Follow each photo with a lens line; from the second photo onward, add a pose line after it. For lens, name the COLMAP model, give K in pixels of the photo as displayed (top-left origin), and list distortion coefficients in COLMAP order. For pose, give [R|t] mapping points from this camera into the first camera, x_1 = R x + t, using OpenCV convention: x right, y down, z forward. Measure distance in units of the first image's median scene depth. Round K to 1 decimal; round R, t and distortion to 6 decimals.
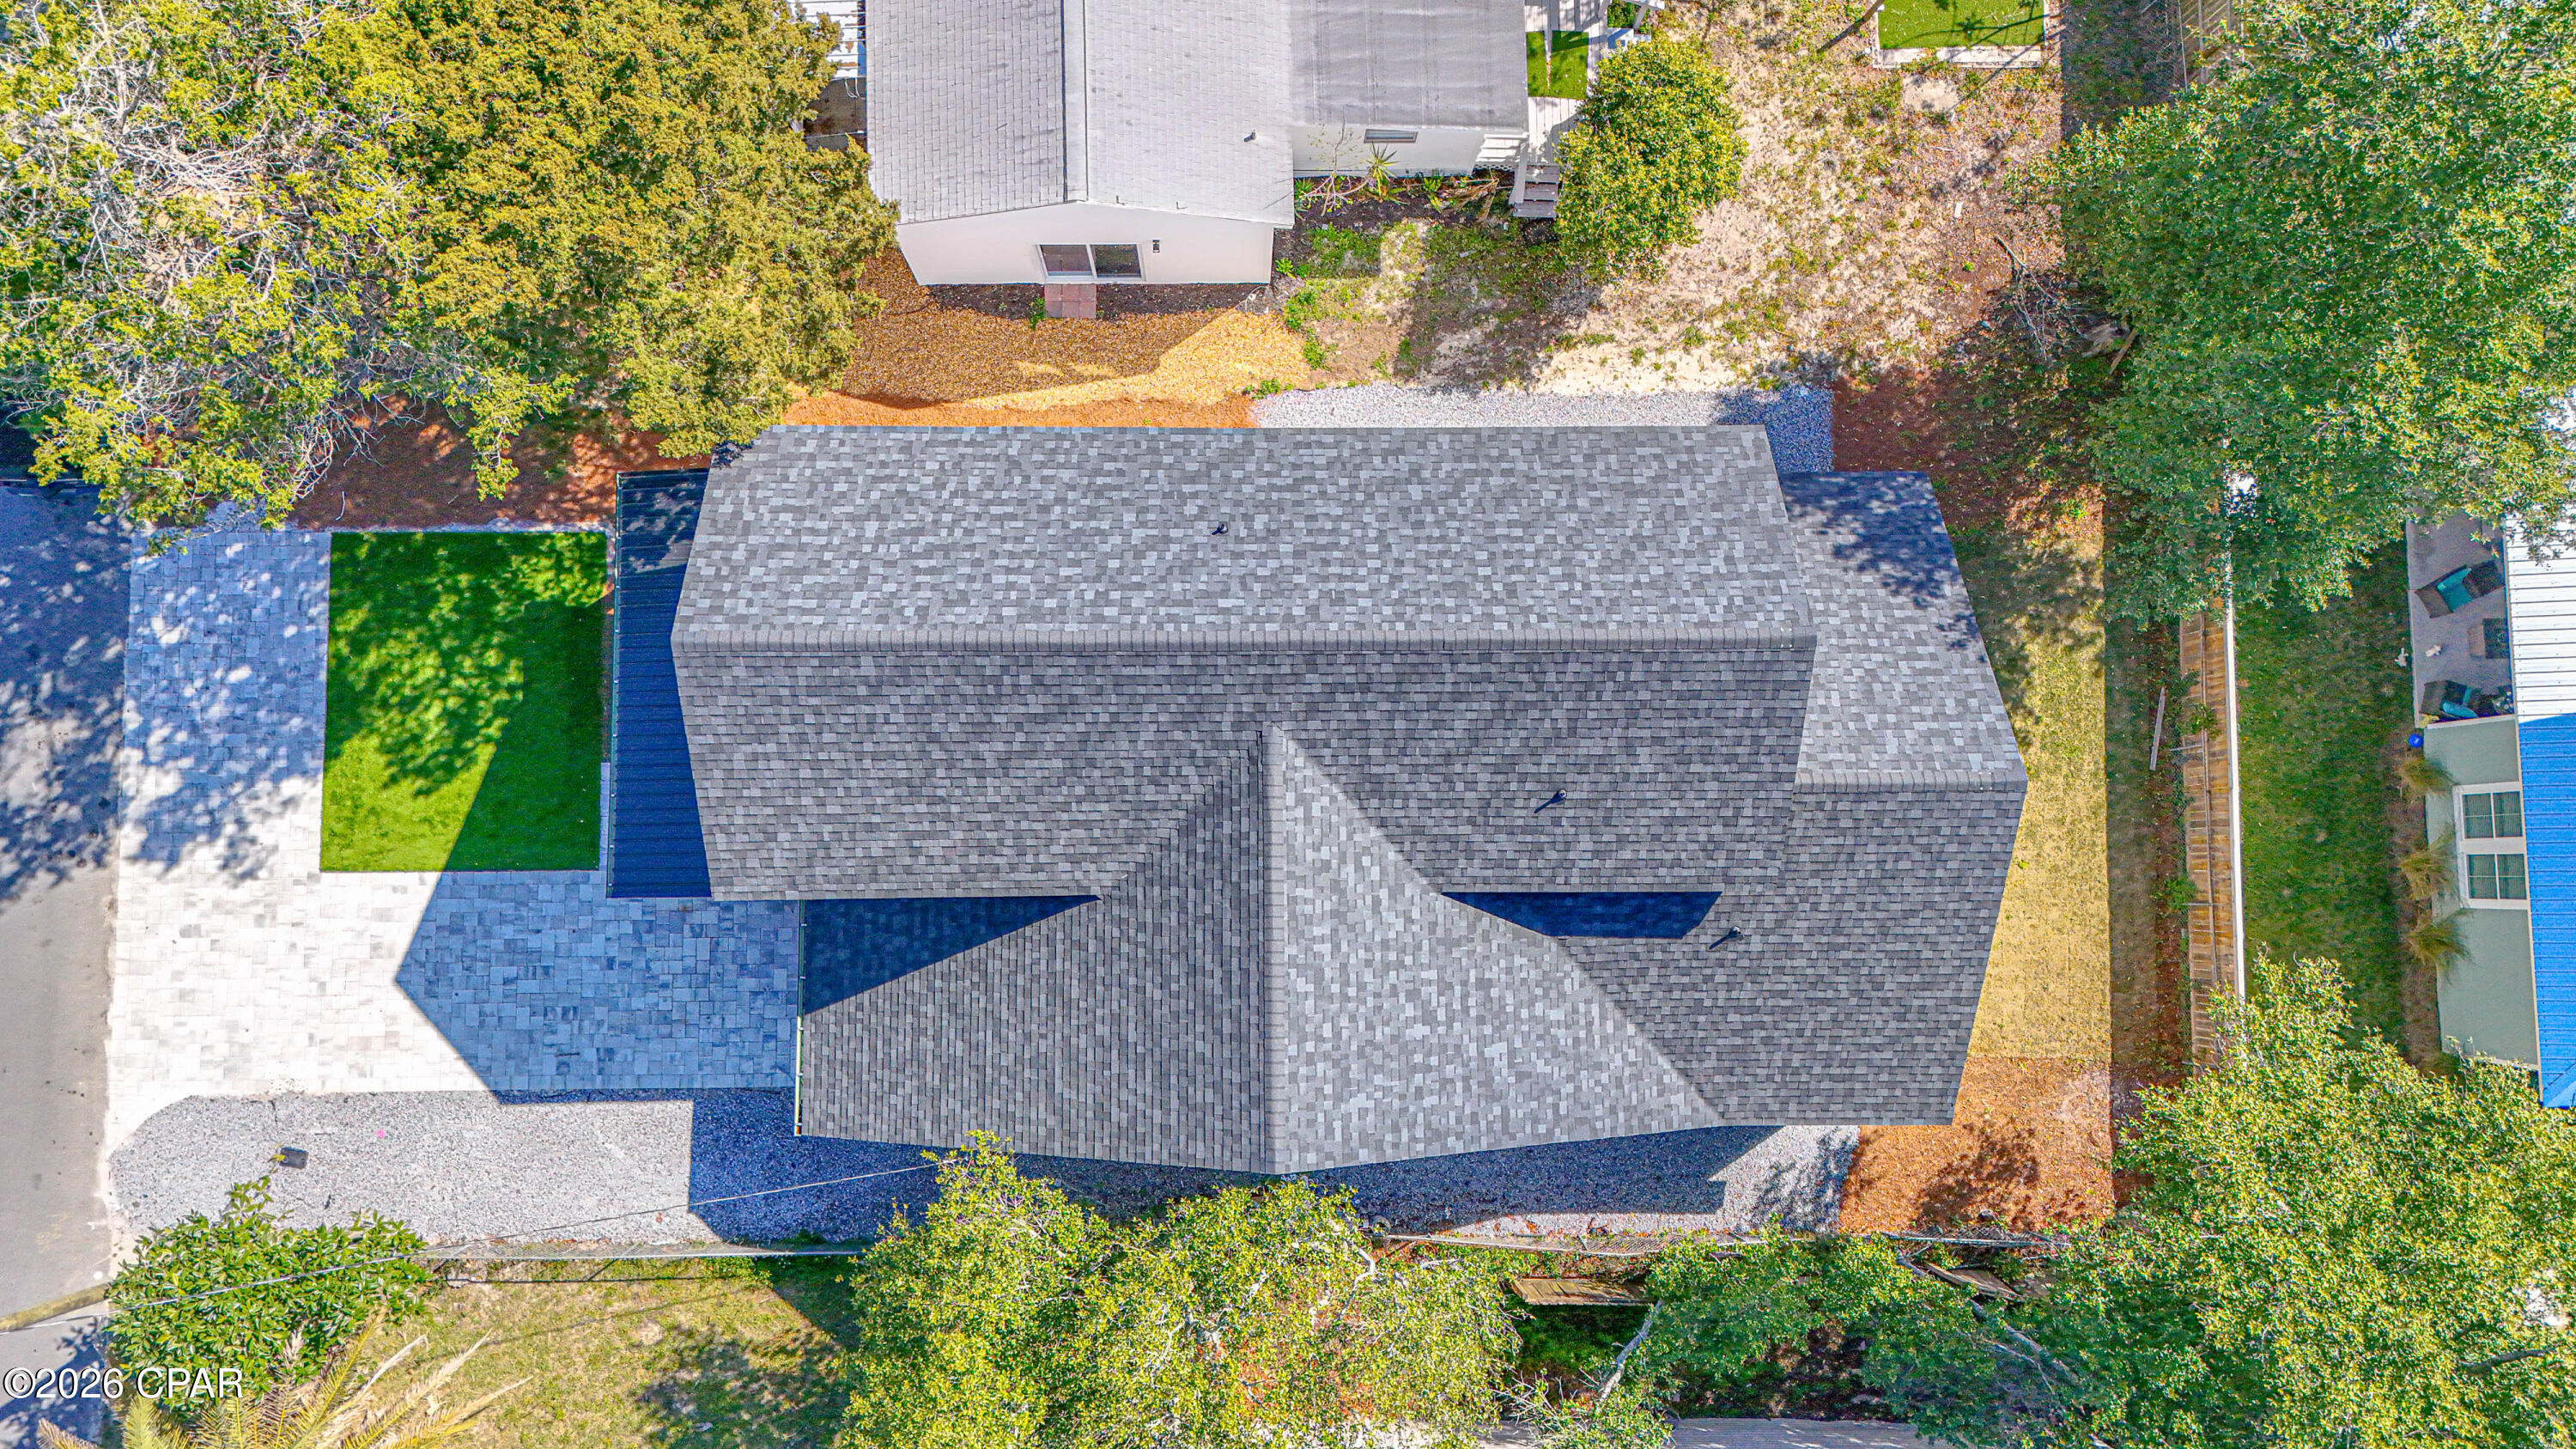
lens RADIAL K [[1884.9, 0, 1274.4], [0, 1884.9, 719.9], [0, 0, 1]] dist [0.086406, -0.080300]
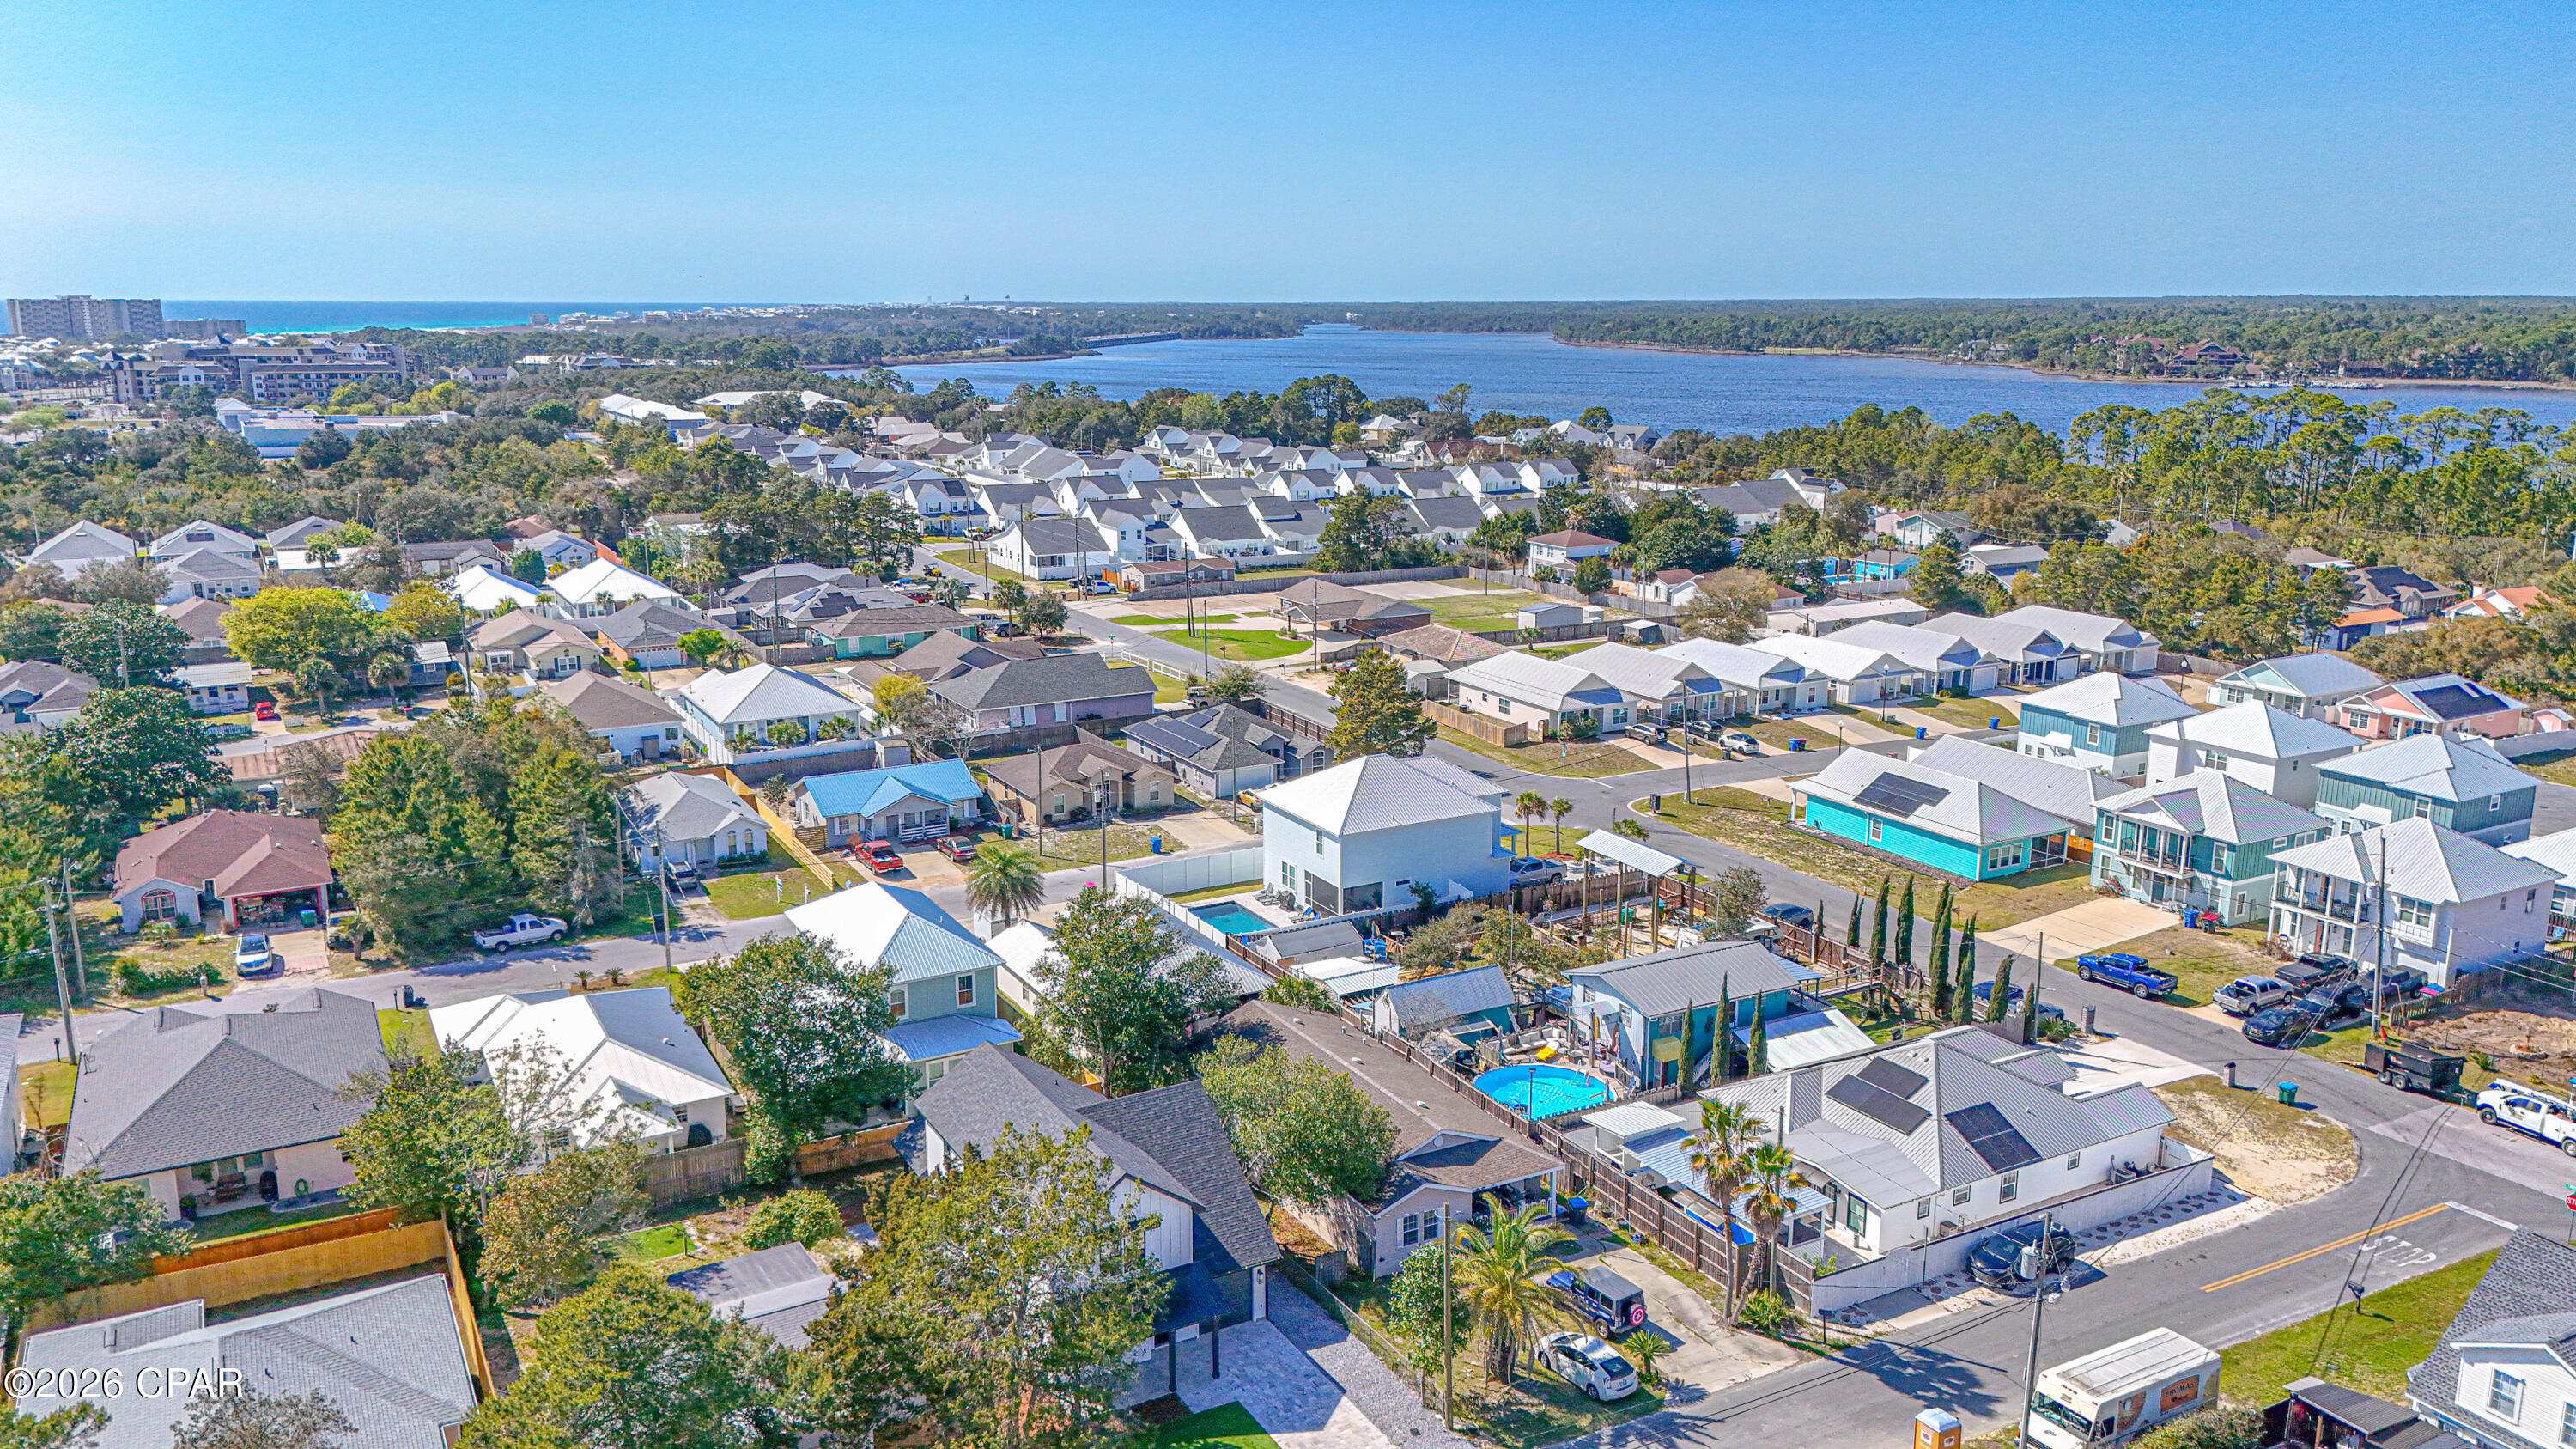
lens RADIAL K [[1884.9, 0, 1284.4], [0, 1884.9, 736.2], [0, 0, 1]] dist [0.086406, -0.080300]
pose [[-0.479492, -0.252256, 0.840509, -2.022065], [0.872354, -0.032974, 0.487762, -0.911134], [-0.095326, 0.967099, 0.235867, -0.253217]]
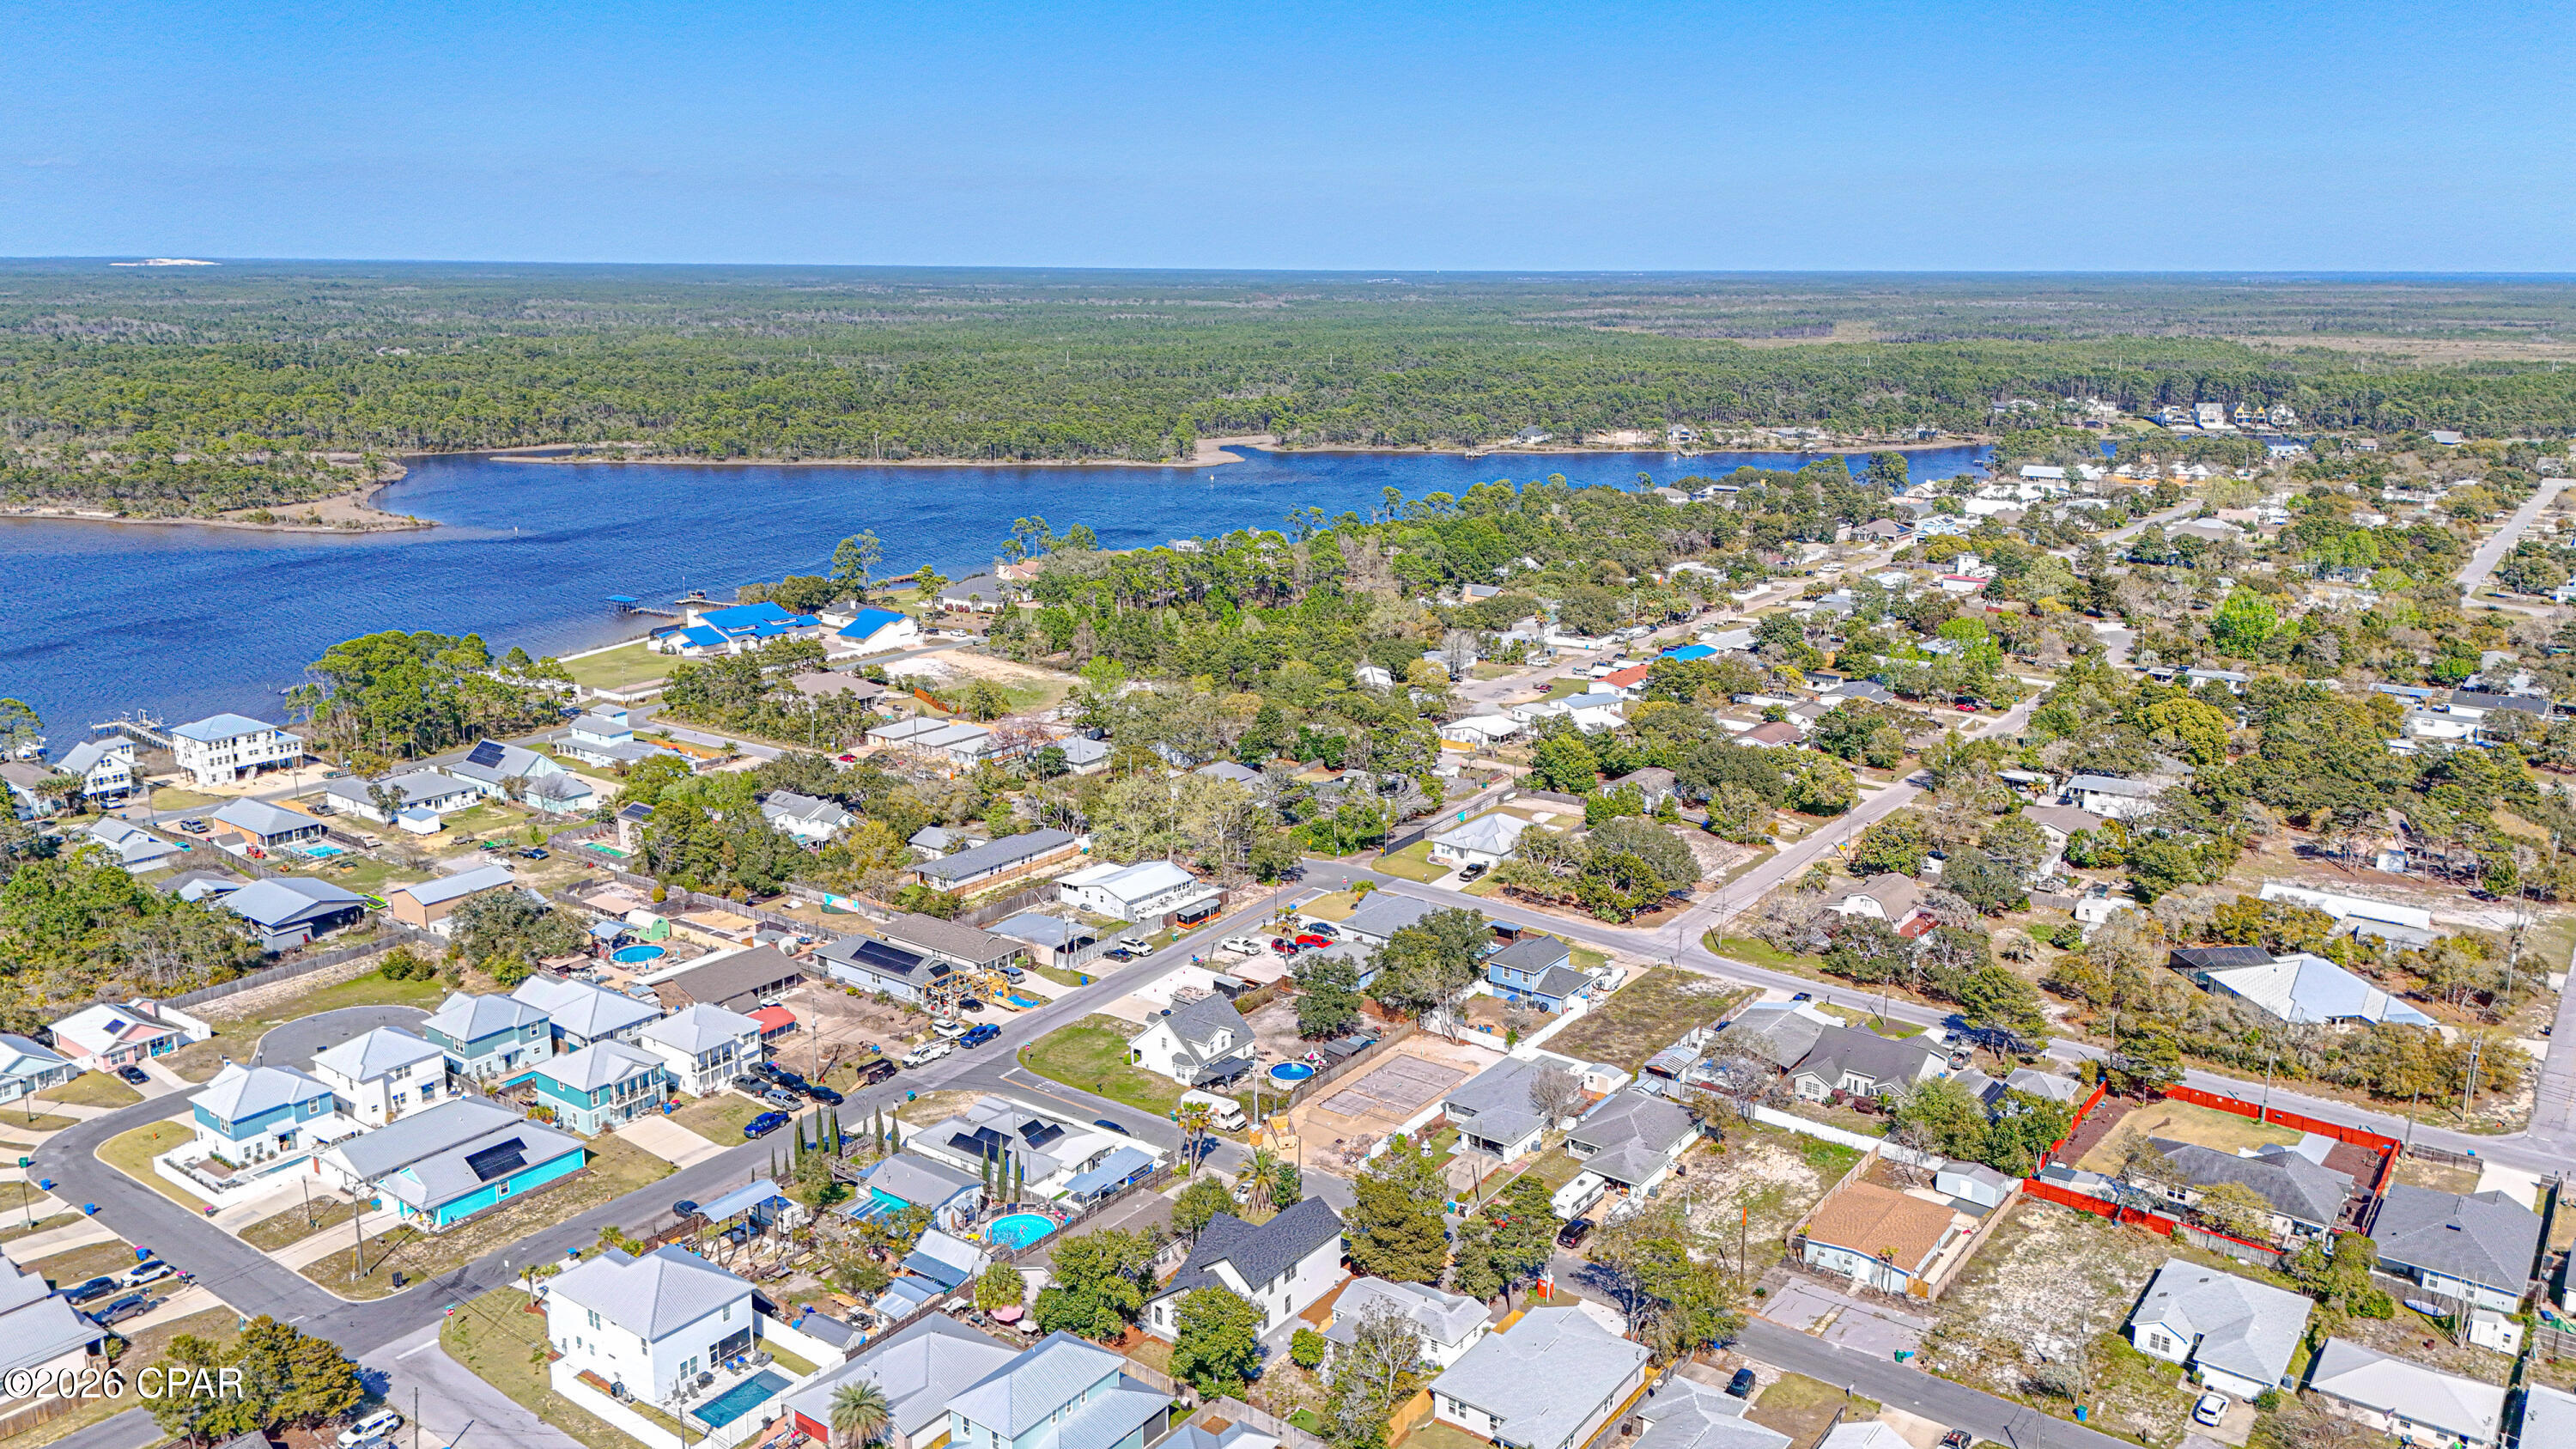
lens RADIAL K [[1884.9, 0, 1286.5], [0, 1884.9, 712.6], [0, 0, 1]] dist [0.086406, -0.080300]
pose [[-0.605517, 0.127299, -0.785586, 4.203858], [-0.795492, -0.067942, 0.602143, -3.344714], [0.023278, 0.989535, 0.142405, -1.534948]]
